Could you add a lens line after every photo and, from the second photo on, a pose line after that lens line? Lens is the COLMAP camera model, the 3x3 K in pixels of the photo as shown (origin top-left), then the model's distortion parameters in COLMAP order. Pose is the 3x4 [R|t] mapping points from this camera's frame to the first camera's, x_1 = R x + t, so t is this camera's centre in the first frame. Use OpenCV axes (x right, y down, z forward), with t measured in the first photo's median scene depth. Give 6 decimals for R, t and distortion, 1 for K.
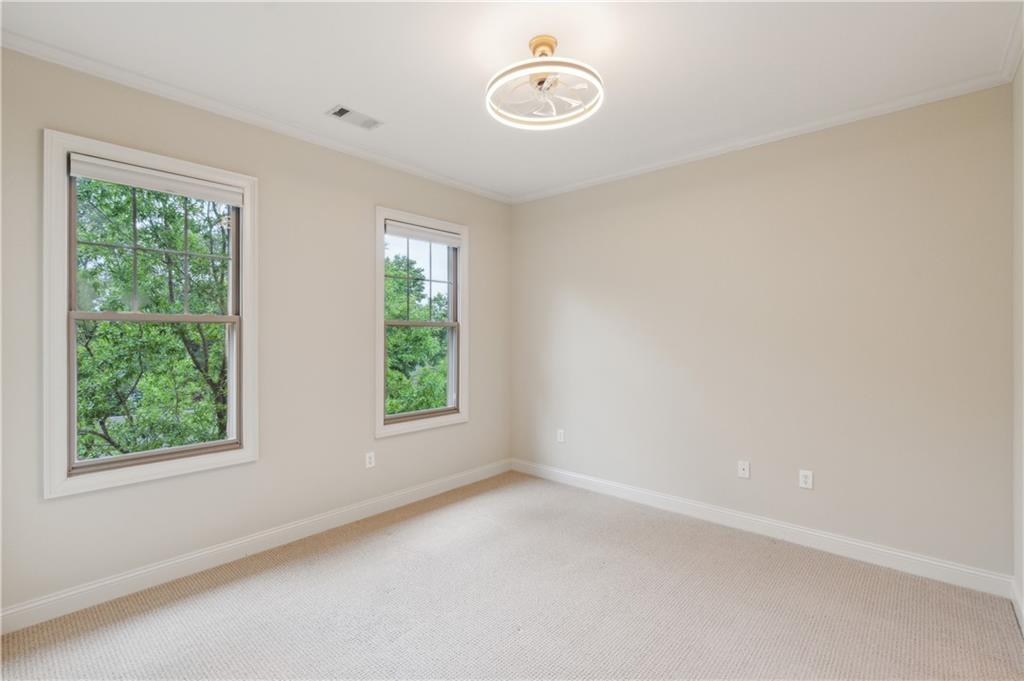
lens RADIAL K [[460.6, 0, 510.6], [0, 460.6, 338.4], [0, 0, 1]] dist [0.000453, 0.000135]
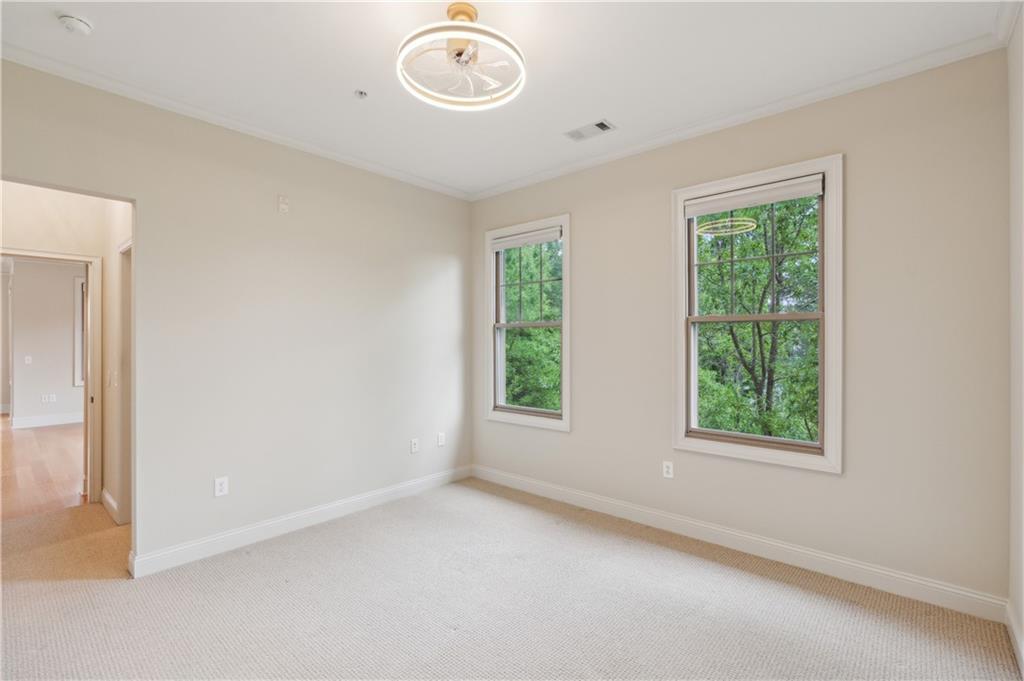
lens RADIAL K [[460.6, 0, 510.6], [0, 460.6, 339.4], [0, 0, 1]] dist [0.000453, 0.000135]
pose [[0.015204, 0.006981, -0.999860, 0.577906], [0.003631, 0.999969, 0.007037, -0.004404], [0.999878, -0.003738, 0.015178, 0.636914]]
